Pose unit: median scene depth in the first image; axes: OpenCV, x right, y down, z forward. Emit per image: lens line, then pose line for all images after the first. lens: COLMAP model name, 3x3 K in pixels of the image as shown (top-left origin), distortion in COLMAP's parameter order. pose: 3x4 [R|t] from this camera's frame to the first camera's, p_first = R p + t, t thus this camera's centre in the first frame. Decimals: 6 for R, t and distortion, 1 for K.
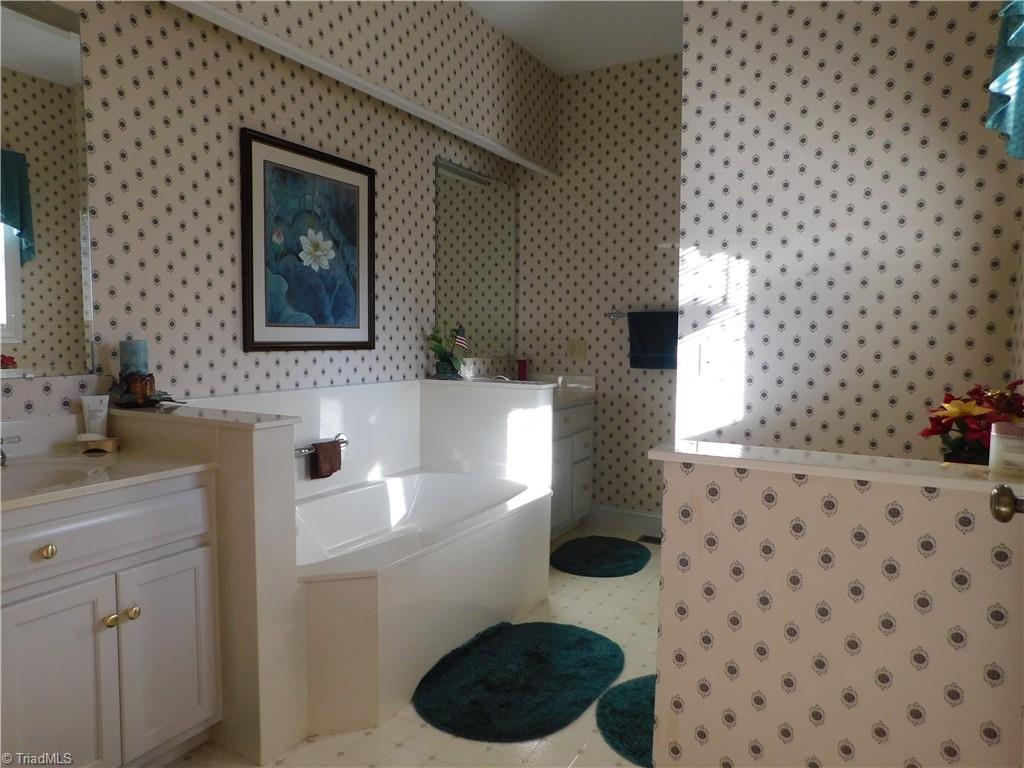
lens RADIAL K [[688.1, 0, 499.1], [0, 688.1, 381.3], [0, 0, 1]] dist [-0.041898, 0.083523]
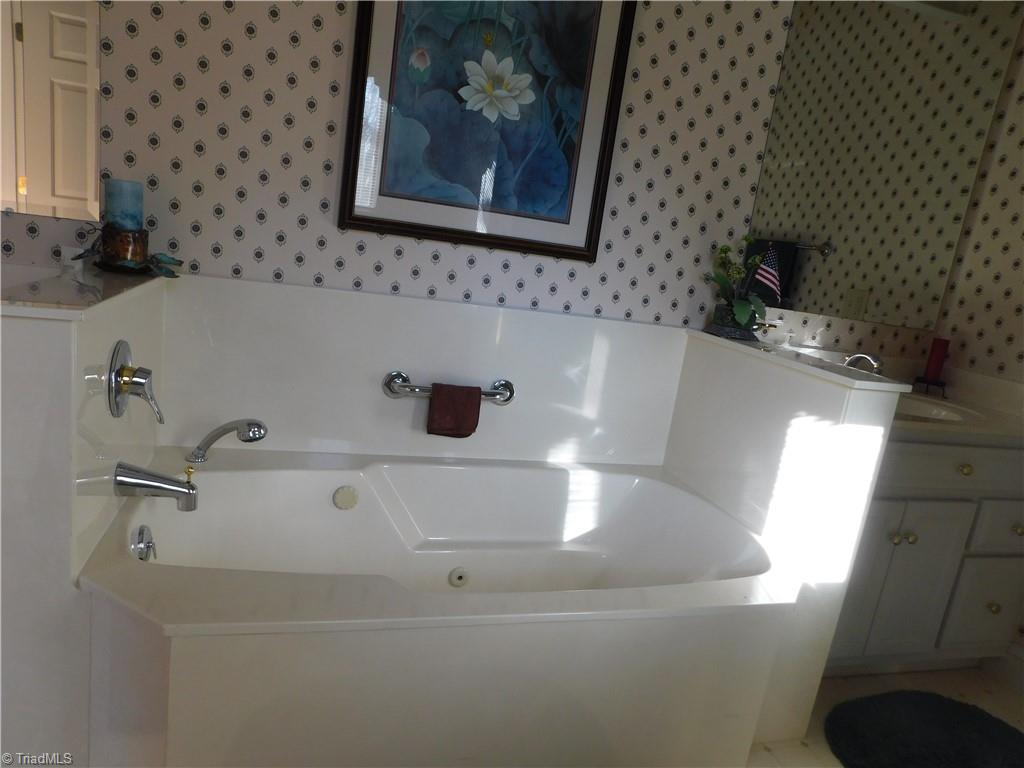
lens RADIAL K [[699.5, 0, 511.2], [0, 699.5, 392.8], [0, 0, 1]] dist [-0.098097, 0.092614]
pose [[0.727462, 0.242664, -0.641804, 0.213136], [-0.179774, 0.970105, 0.163027, -0.023429], [0.662178, -0.003217, 0.749340, 0.520707]]
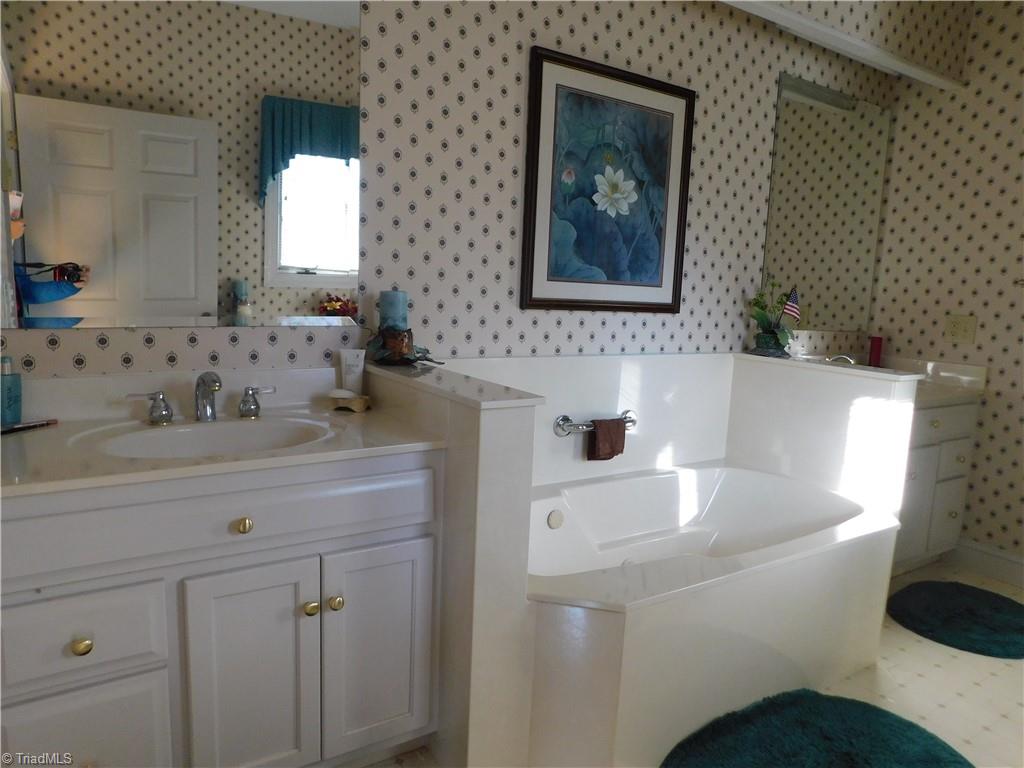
lens RADIAL K [[695.5, 0, 512.0], [0, 695.5, 384.0], [0, 0, 1]] dist [-0.071760, 0.084250]
pose [[0.893168, 0.096777, -0.439187, 0.015377], [-0.069465, 0.994540, 0.077880, -0.014122], [0.444325, -0.039051, 0.895014, 0.173352]]
